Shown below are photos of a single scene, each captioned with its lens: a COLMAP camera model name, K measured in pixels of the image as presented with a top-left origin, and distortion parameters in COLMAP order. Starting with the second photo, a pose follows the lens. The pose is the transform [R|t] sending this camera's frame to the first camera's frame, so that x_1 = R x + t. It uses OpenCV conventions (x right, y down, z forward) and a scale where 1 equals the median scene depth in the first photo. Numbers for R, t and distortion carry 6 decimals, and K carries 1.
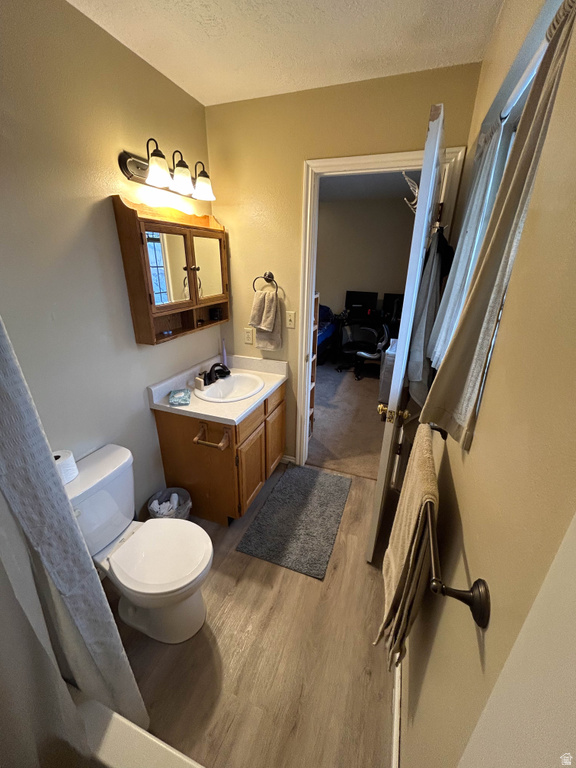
lens RADIAL K [[311.8, 0, 288.2], [0, 311.8, 385.3], [0, 0, 1]] dist [0.002346, -0.000038]
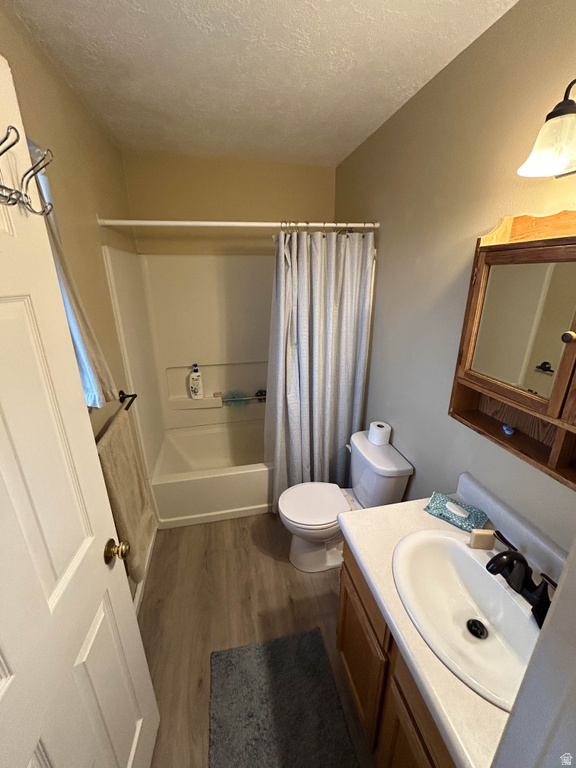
lens RADIAL K [[311.8, 0, 289.1], [0, 311.8, 384.0], [0, 0, 1]] dist [0.002346, -0.000038]
pose [[-0.838497, 0.169380, -0.517913, 0.257267], [-0.213431, 0.772431, 0.598162, -0.538908], [0.501368, 0.612096, -0.611530, 1.202520]]
